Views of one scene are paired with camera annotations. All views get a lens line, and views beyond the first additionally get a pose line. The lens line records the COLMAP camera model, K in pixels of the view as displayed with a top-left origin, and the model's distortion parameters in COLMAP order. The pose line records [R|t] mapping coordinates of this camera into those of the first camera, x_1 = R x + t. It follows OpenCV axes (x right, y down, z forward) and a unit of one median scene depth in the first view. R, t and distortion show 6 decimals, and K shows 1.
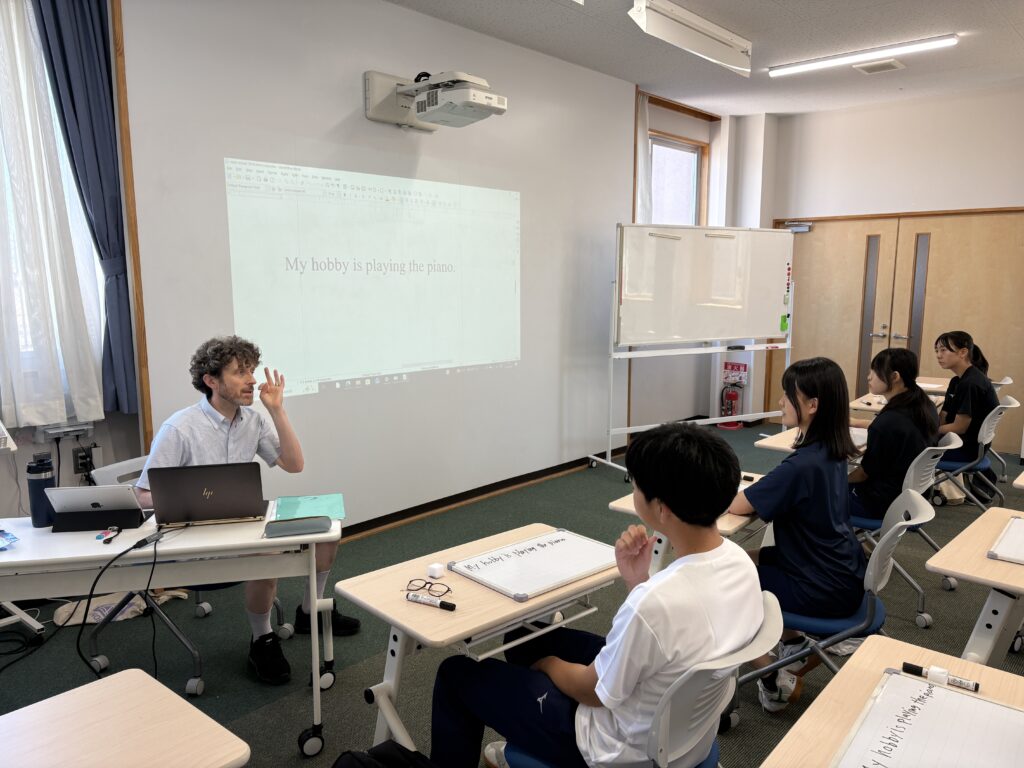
lens RADIAL K [[781.2, 0, 513.8], [0, 781.2, 396.0], [0, 0, 1]] dist [-0.006422, 0.001407]
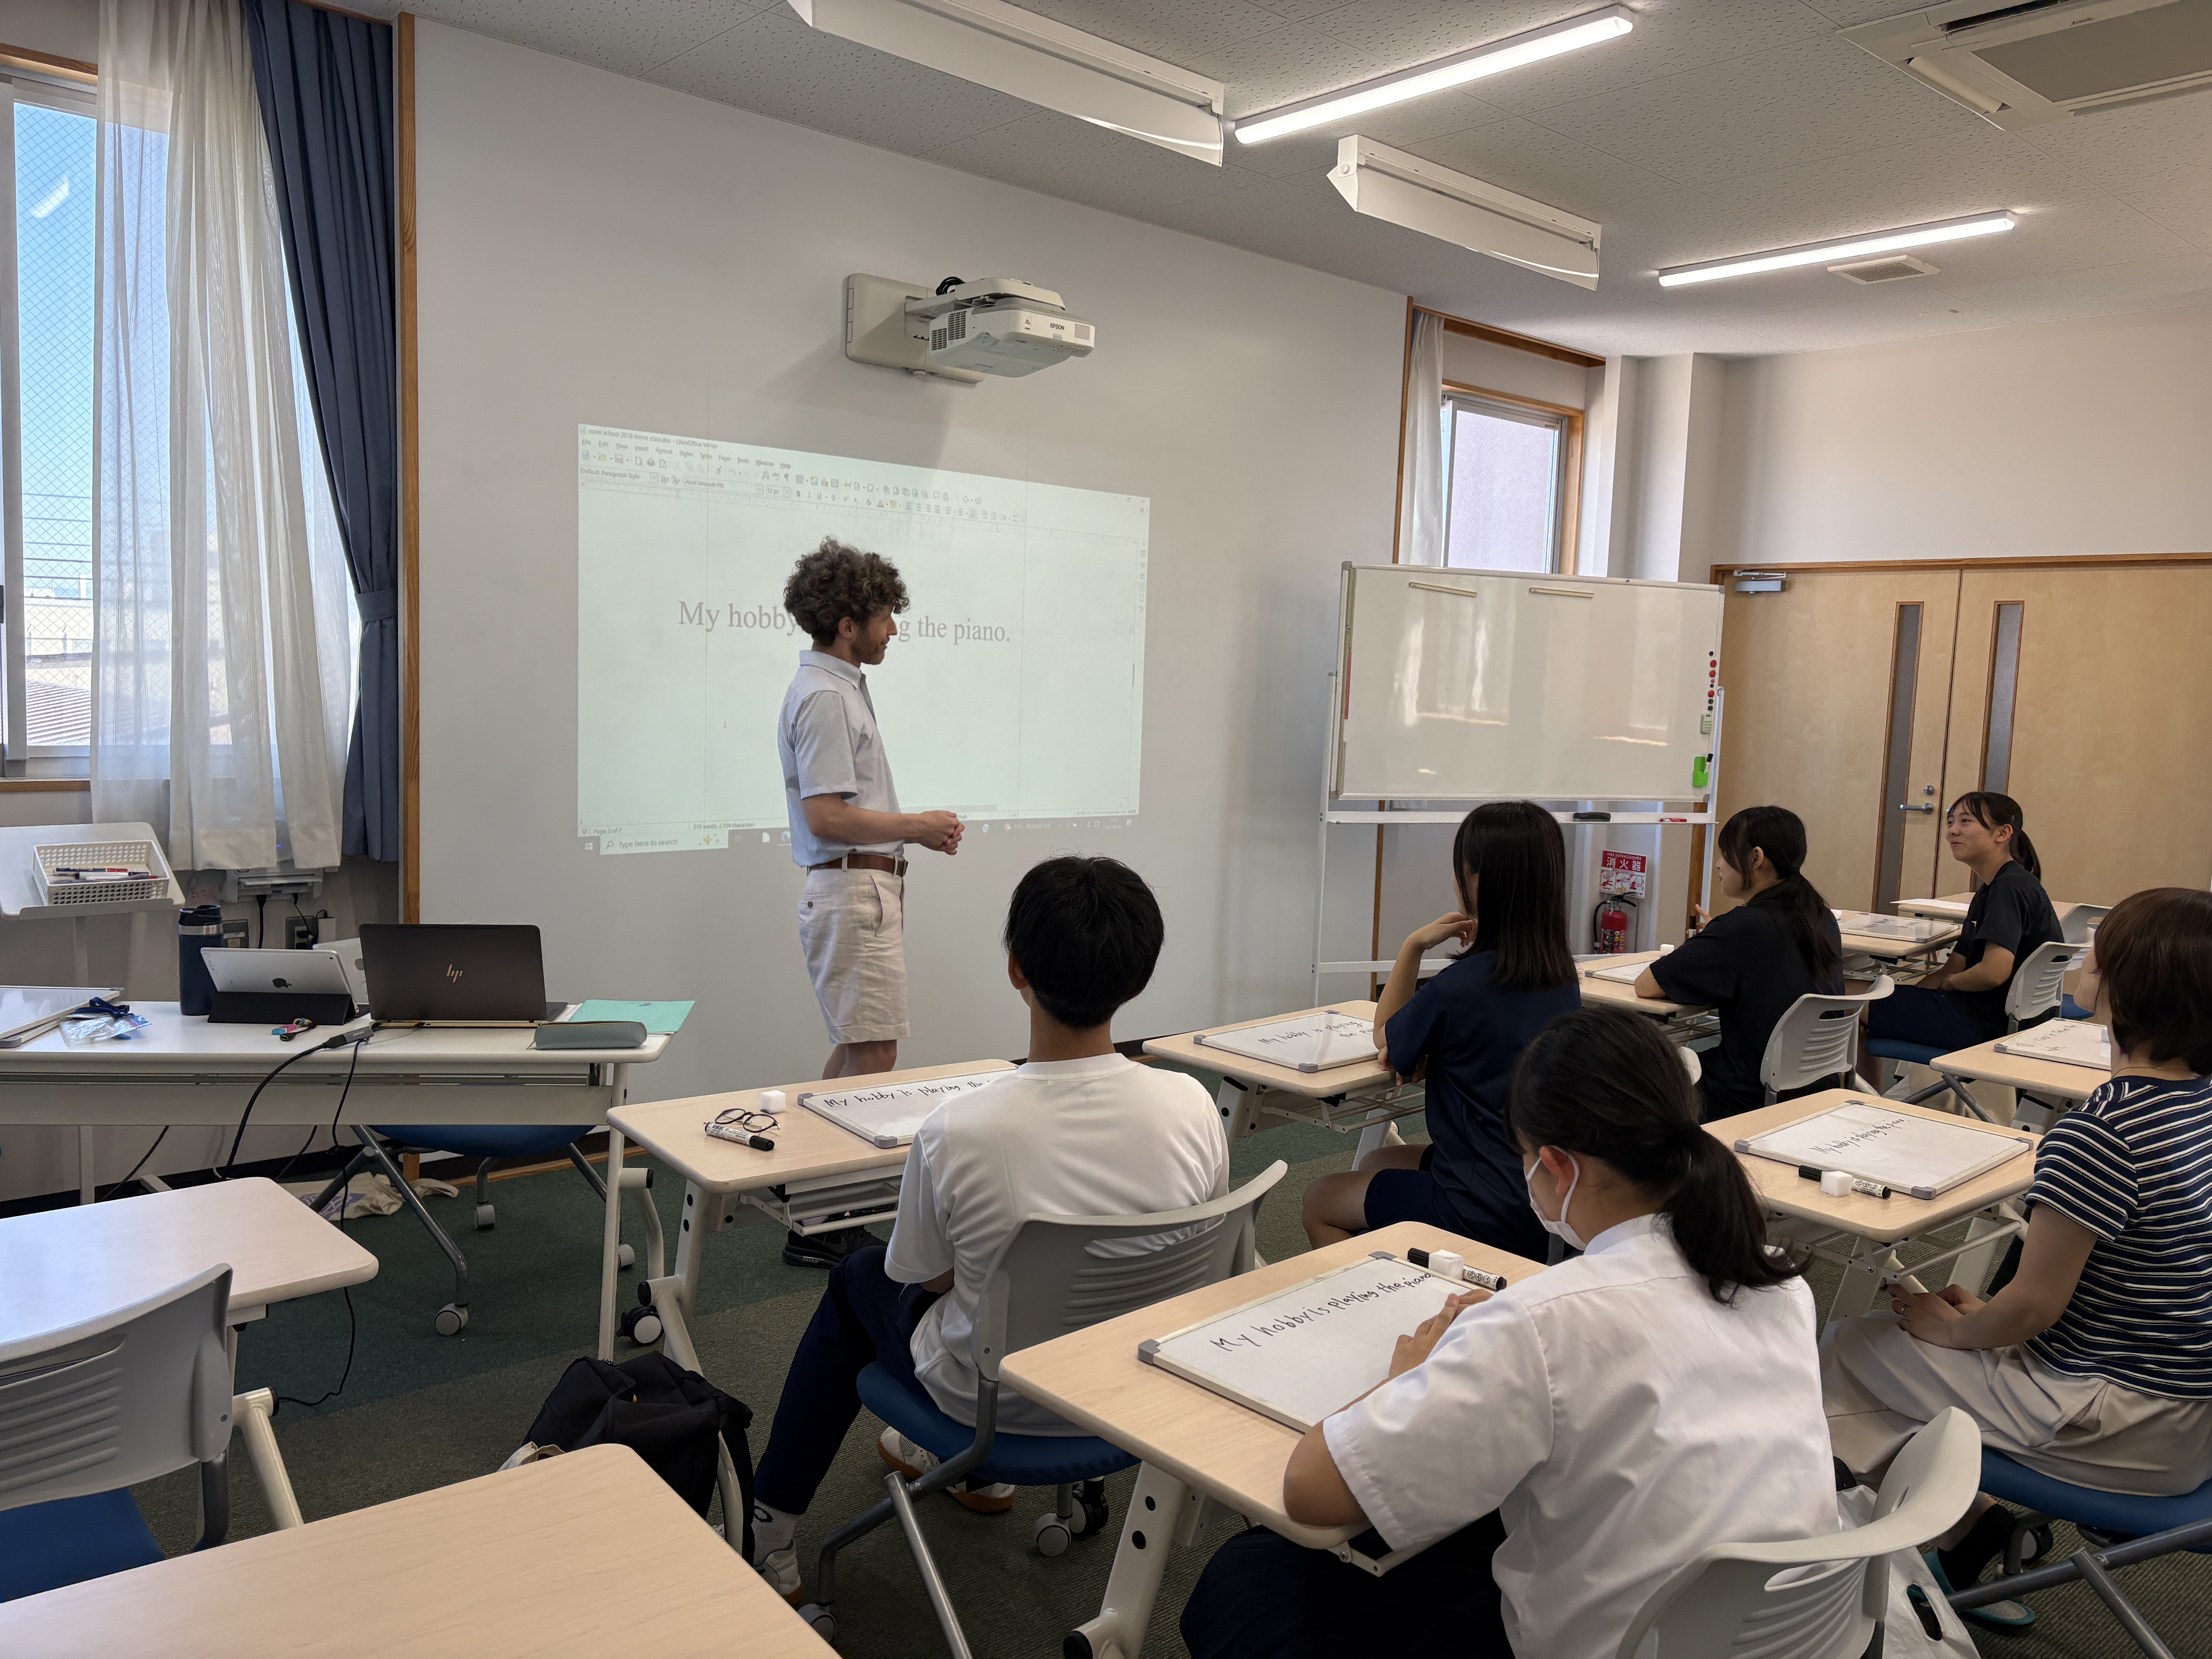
lens RADIAL K [[1674.7, 0, 1106.0], [0, 1674.7, 829.5], [0, 0, 1]] dist [0.001168, -0.003582]
pose [[0.992808, 0.047018, -0.110101, 0.139286], [-0.053416, 0.997006, -0.055901, 0.033443], [0.107143, 0.061380, 0.992347, -0.136230]]
